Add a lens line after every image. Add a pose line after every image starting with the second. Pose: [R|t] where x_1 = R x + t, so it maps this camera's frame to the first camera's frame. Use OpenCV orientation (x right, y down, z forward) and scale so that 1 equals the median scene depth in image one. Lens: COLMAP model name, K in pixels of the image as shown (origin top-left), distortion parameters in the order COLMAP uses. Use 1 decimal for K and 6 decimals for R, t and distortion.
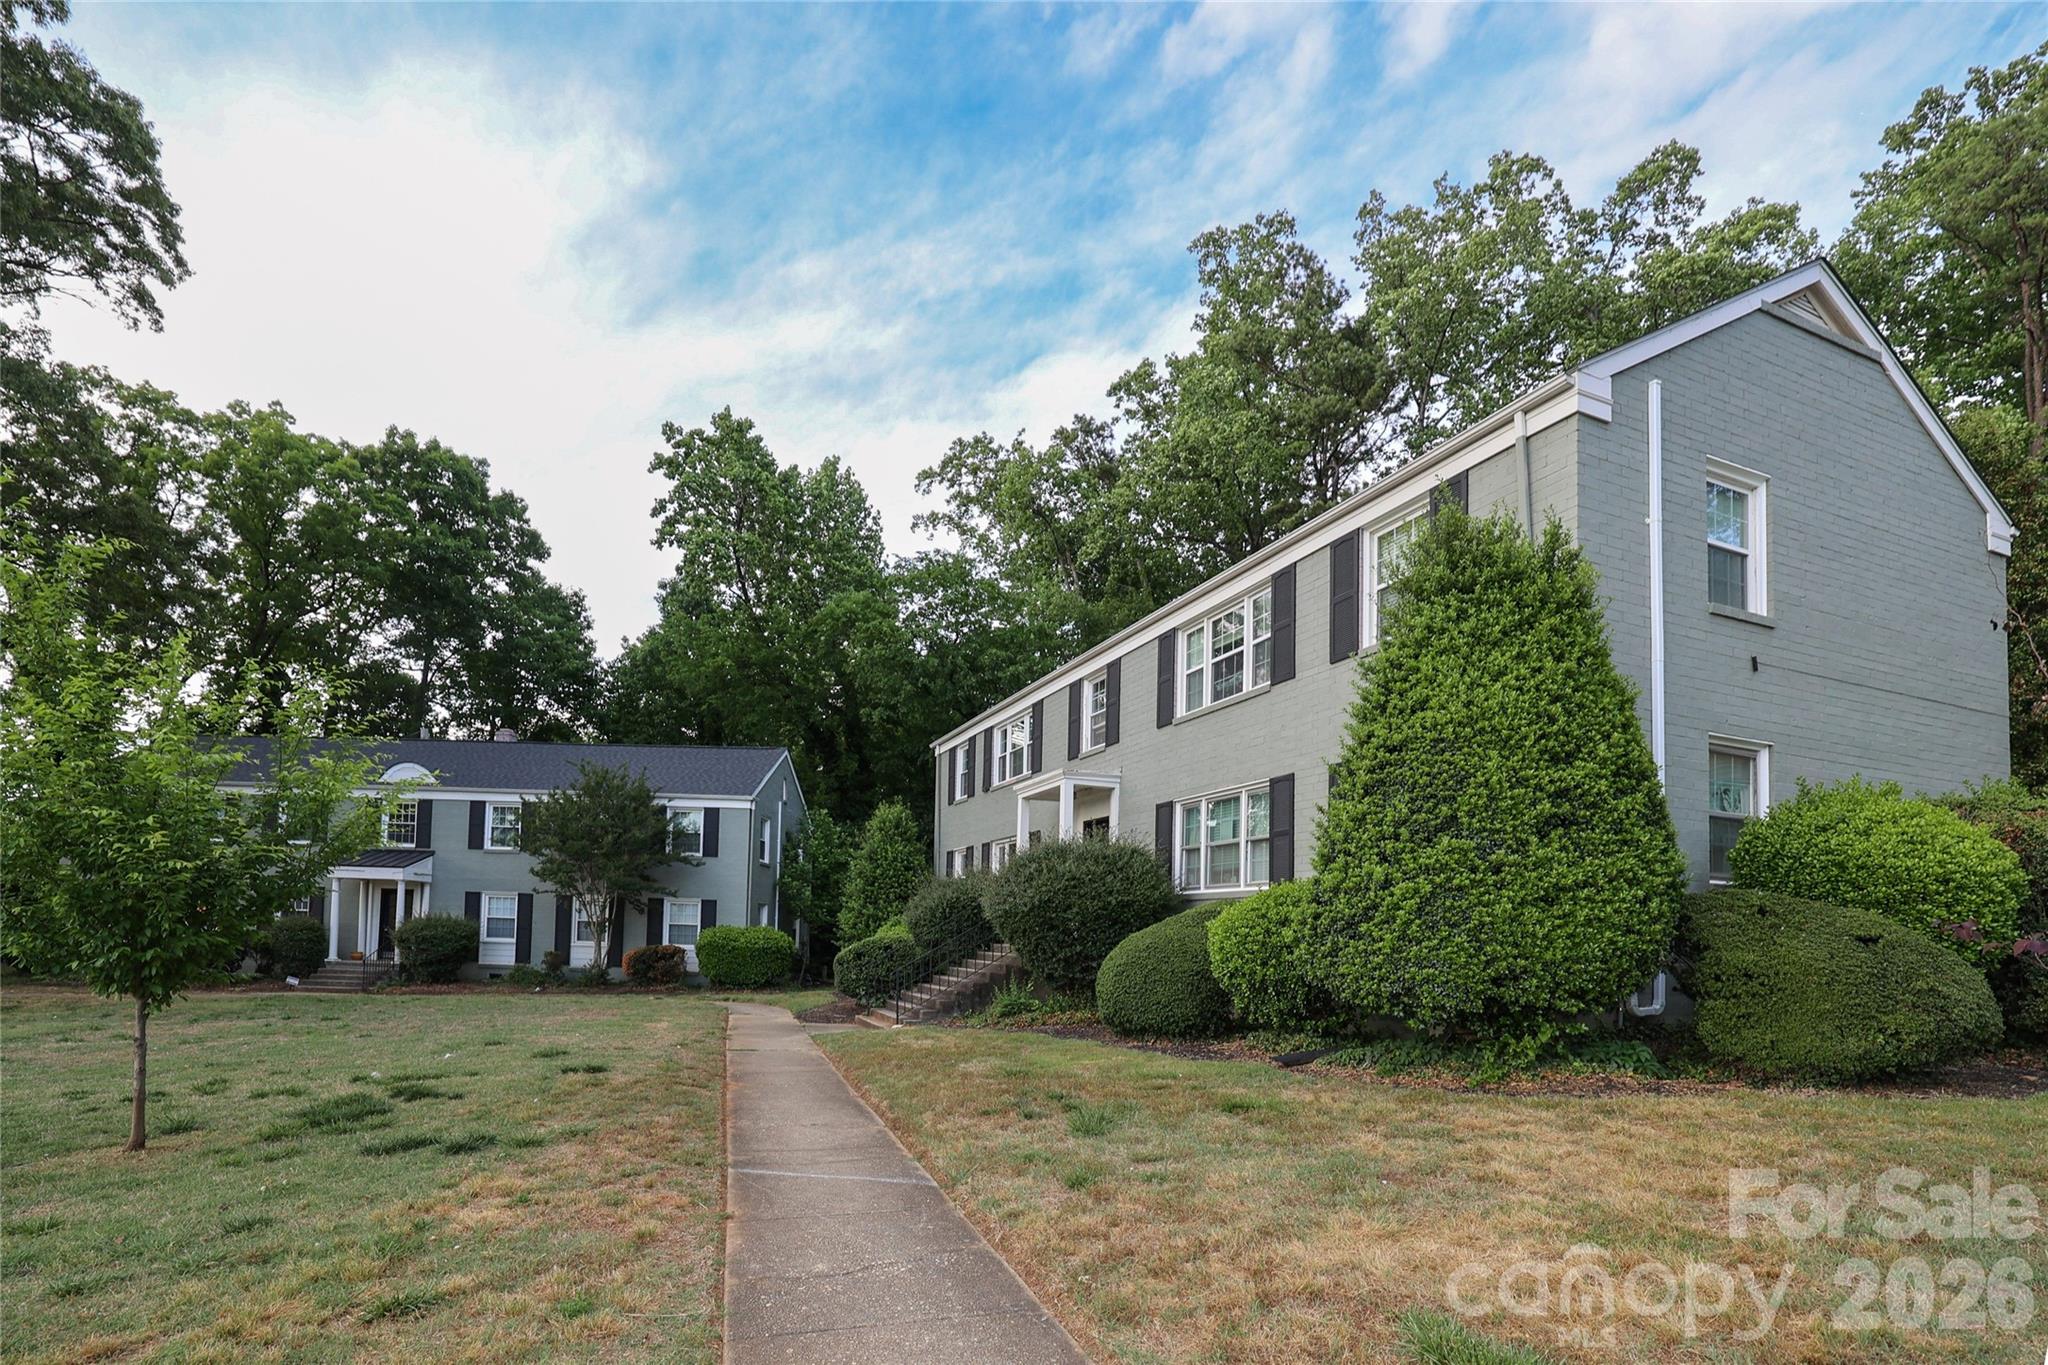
lens RADIAL K [[935.5, 0, 1044.1], [0, 935.5, 700.0], [0, 0, 1]] dist [-0.000958, -0.000441]
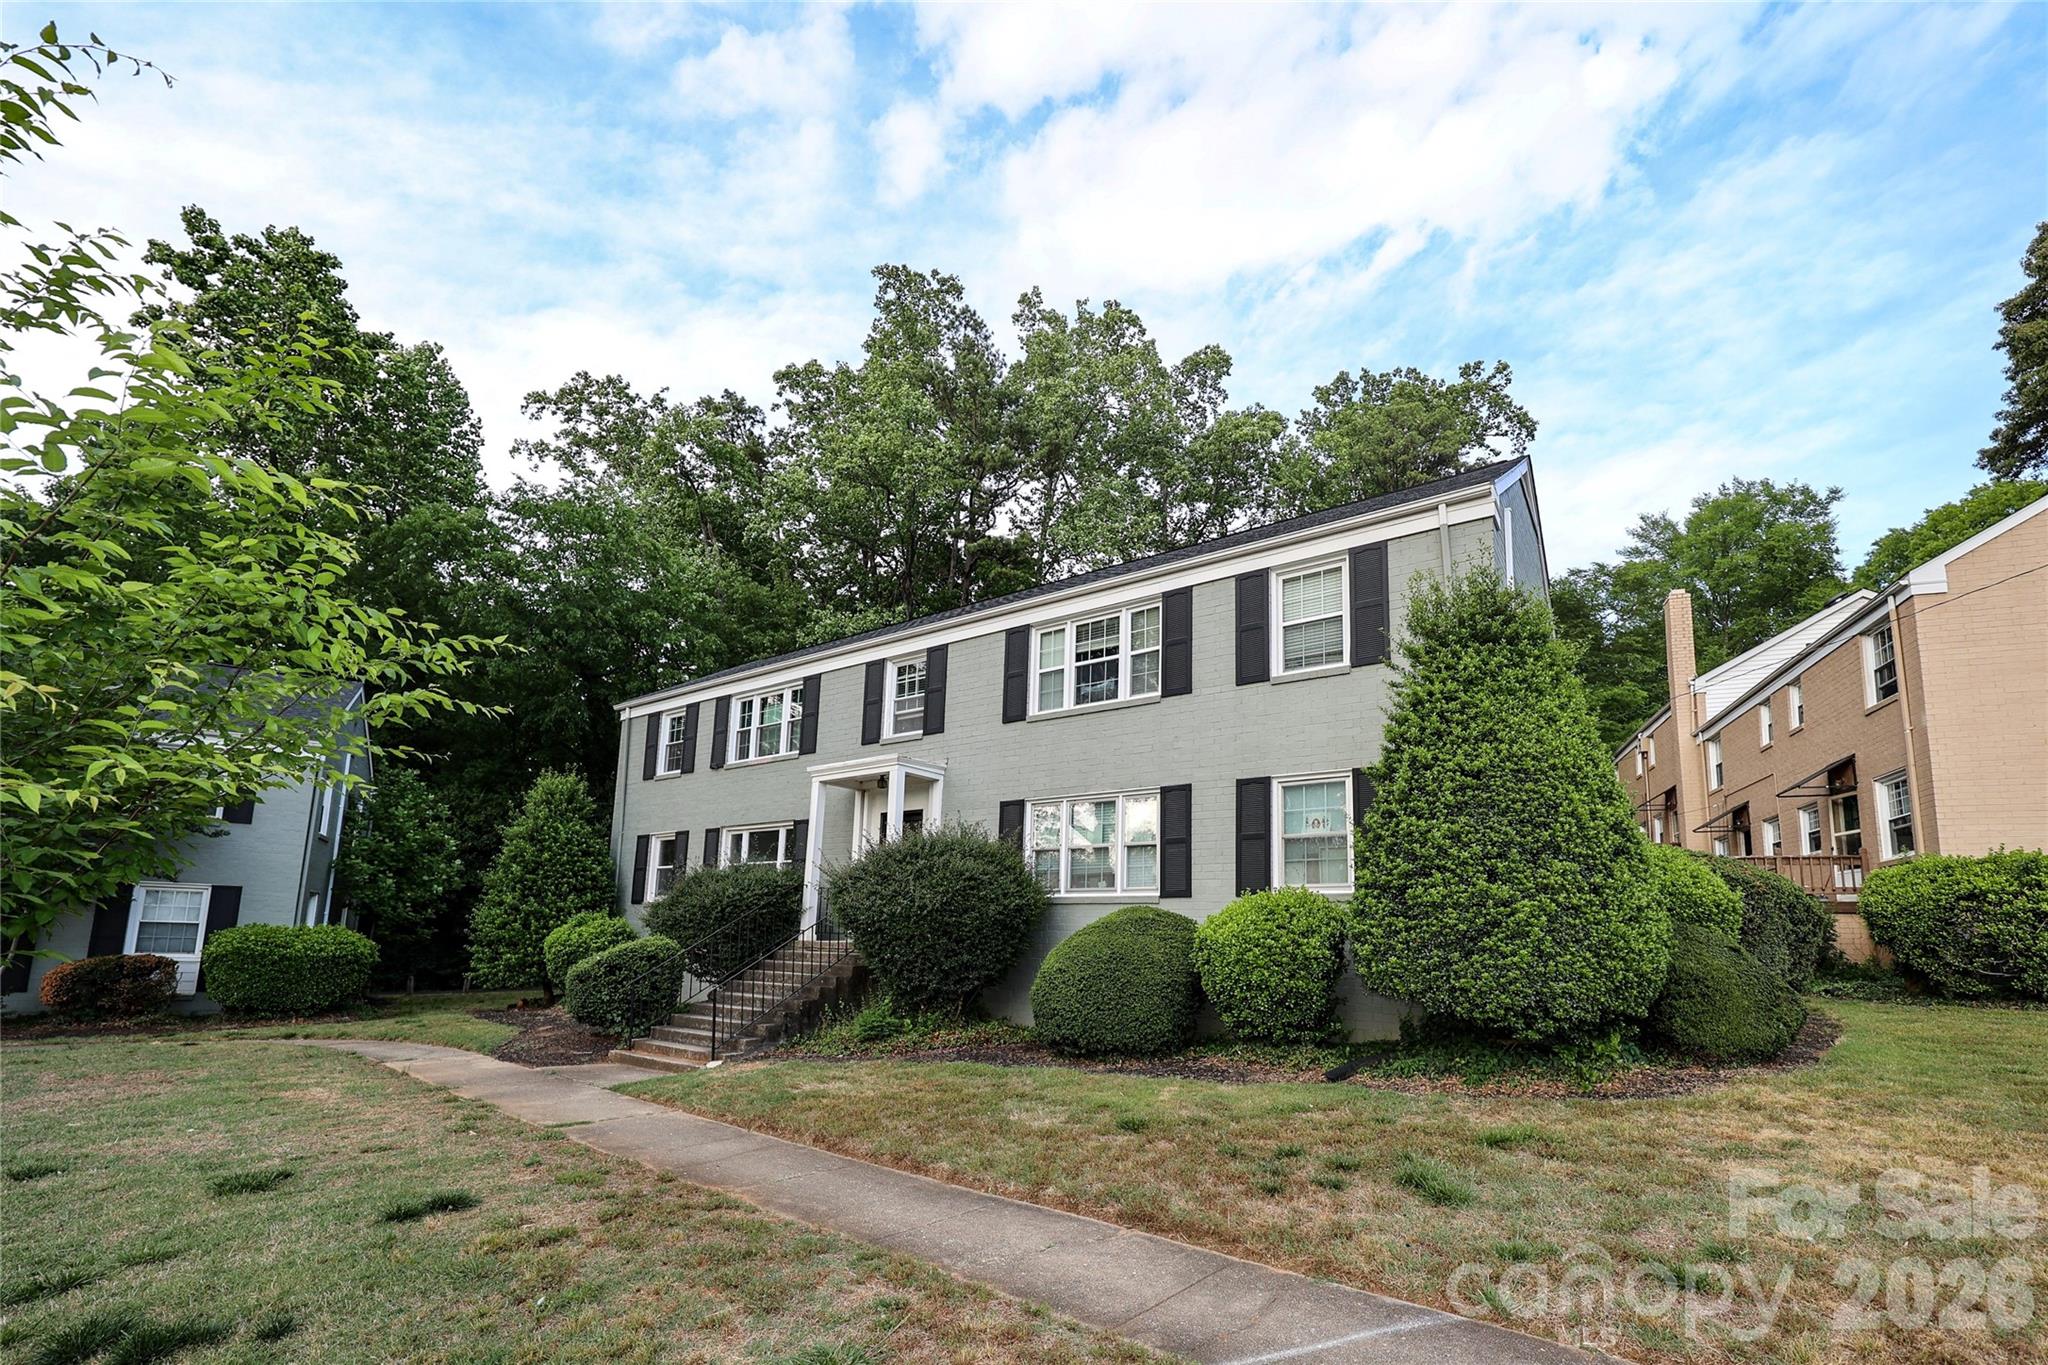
lens RADIAL K [[836.7, 0, 1026.6], [0, 836.7, 678.3], [0, 0, 1]] dist [-0.000238, 0.000199]
pose [[0.834941, 0.153672, 0.528449, -0.244095], [-0.133318, 0.988101, -0.076698, 0.035956], [-0.533948, -0.006414, 0.845493, 0.190240]]
